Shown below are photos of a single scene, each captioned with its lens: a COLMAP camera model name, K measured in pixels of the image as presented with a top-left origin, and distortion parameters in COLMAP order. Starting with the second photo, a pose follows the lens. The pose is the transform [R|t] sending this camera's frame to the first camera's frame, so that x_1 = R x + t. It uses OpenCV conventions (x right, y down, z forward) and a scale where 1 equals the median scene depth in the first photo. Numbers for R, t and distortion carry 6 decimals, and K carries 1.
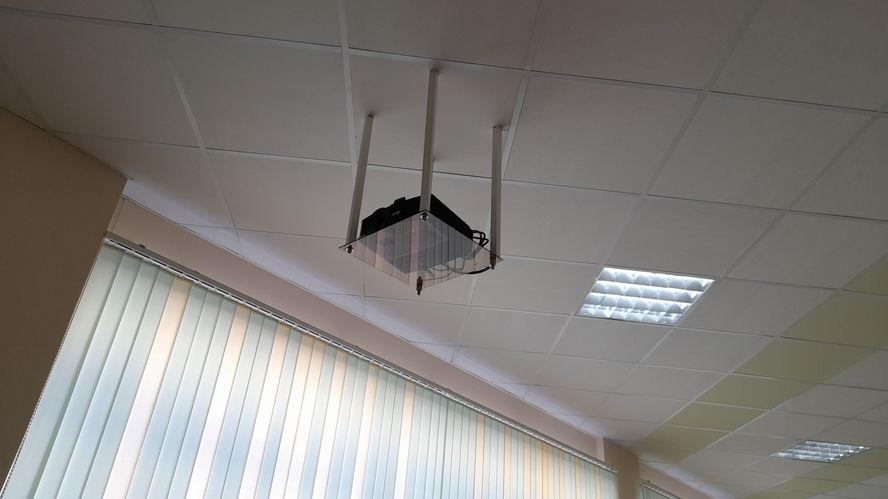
lens RADIAL K [[643.7, 0, 444.0], [0, 643.7, 249.5], [0, 0, 1]] dist [0.005298, -0.001376]
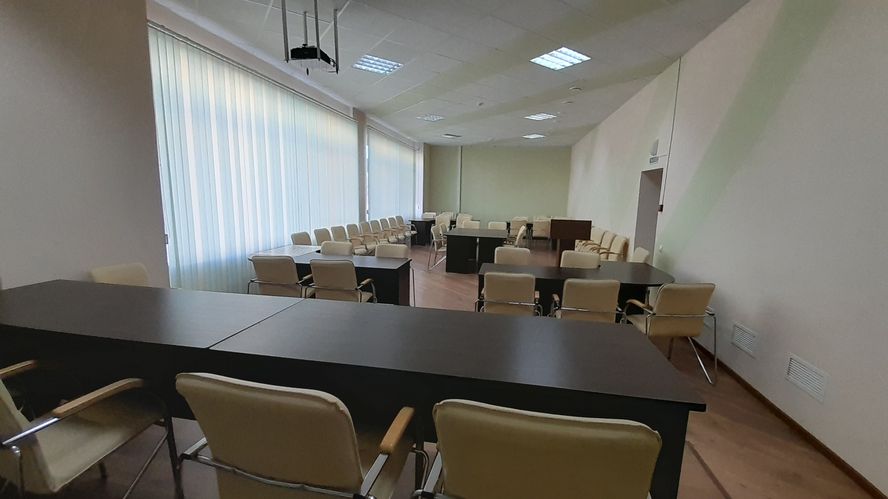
lens RADIAL K [[347.9, 0, 441.8], [0, 347.9, 247.1], [0, 0, 1]] dist [-0.021391, 0.000066]
pose [[0.874255, -0.122195, 0.469837, -0.204198], [-0.217537, 0.766595, 0.604160, -0.247429], [-0.434000, -0.630397, 0.643618, -0.465125]]
